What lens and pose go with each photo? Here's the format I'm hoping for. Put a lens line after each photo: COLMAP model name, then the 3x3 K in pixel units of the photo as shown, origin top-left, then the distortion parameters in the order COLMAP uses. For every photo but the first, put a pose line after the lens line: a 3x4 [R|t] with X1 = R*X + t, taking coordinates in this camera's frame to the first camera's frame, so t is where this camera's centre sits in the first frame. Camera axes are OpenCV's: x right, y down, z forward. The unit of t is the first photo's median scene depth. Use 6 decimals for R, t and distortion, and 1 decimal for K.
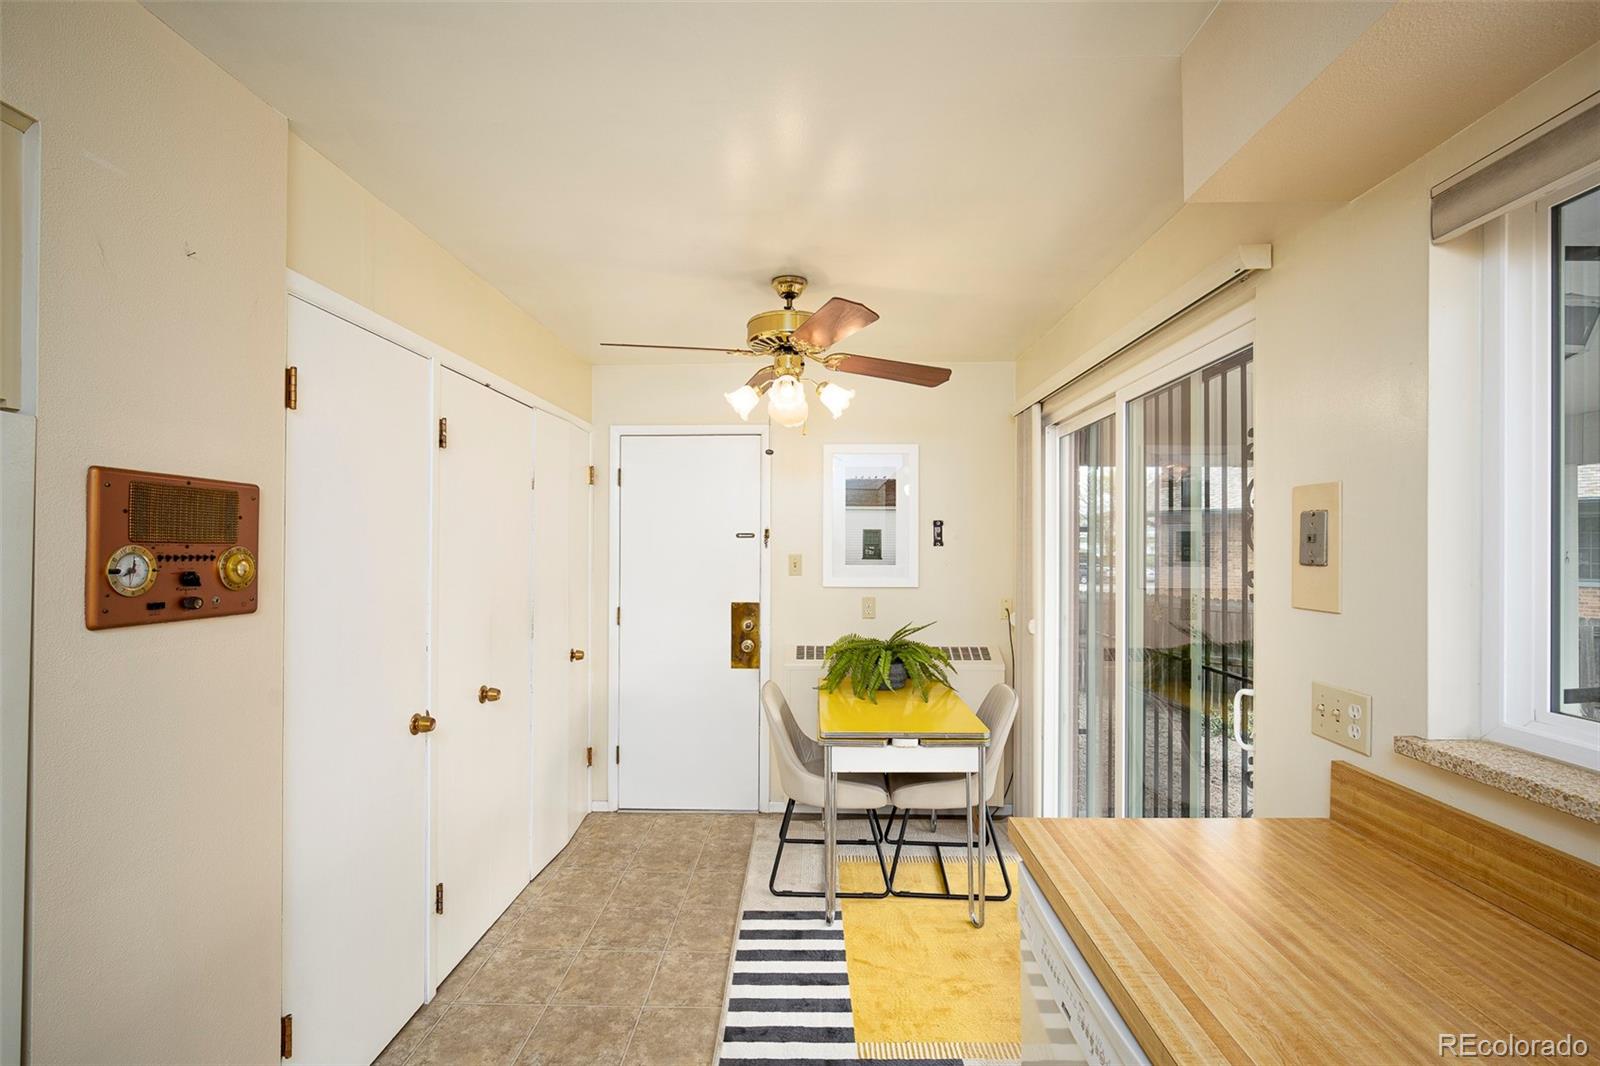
lens RADIAL K [[735.1, 0, 808.8], [0, 735.1, 537.6], [0, 0, 1]] dist [-0.002745, 0.001321]
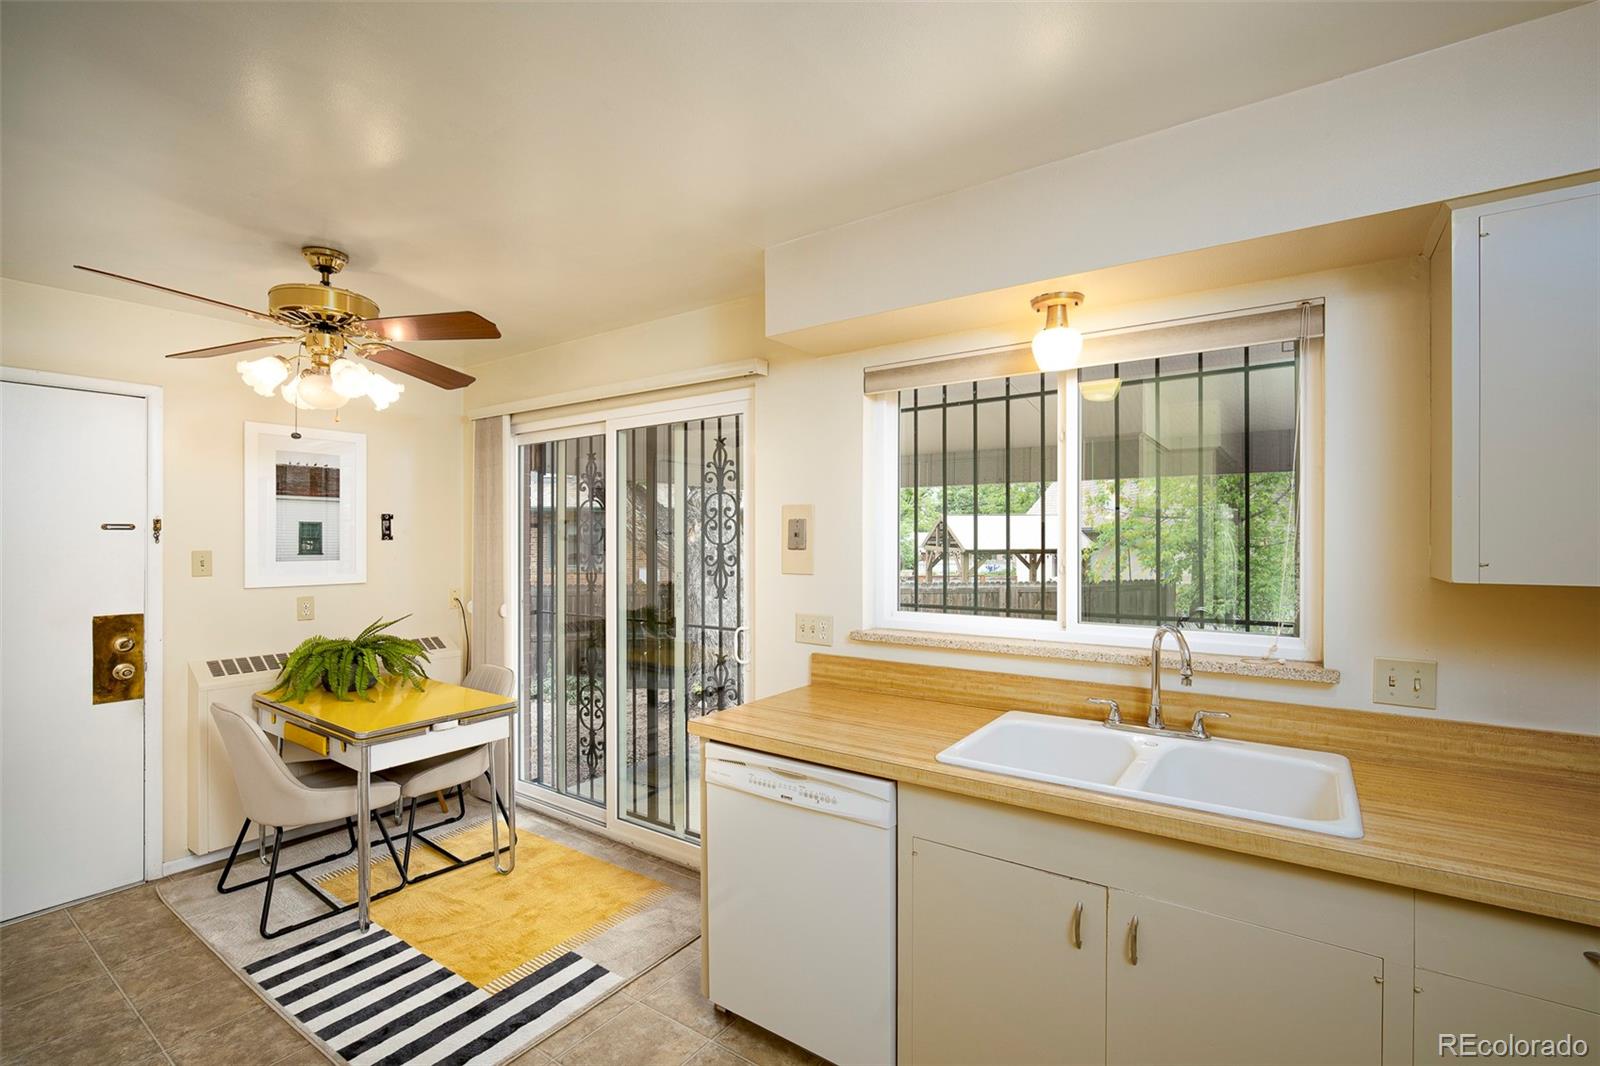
lens RADIAL K [[735.1, 0, 794.1], [0, 735.1, 533.0], [0, 0, 1]] dist [-0.002745, 0.001321]
pose [[0.560902, 0.004414, 0.827871, -0.418276], [-0.006701, 0.999977, -0.000792, -0.001051], [-0.827855, -0.005103, 0.560918, -0.006947]]
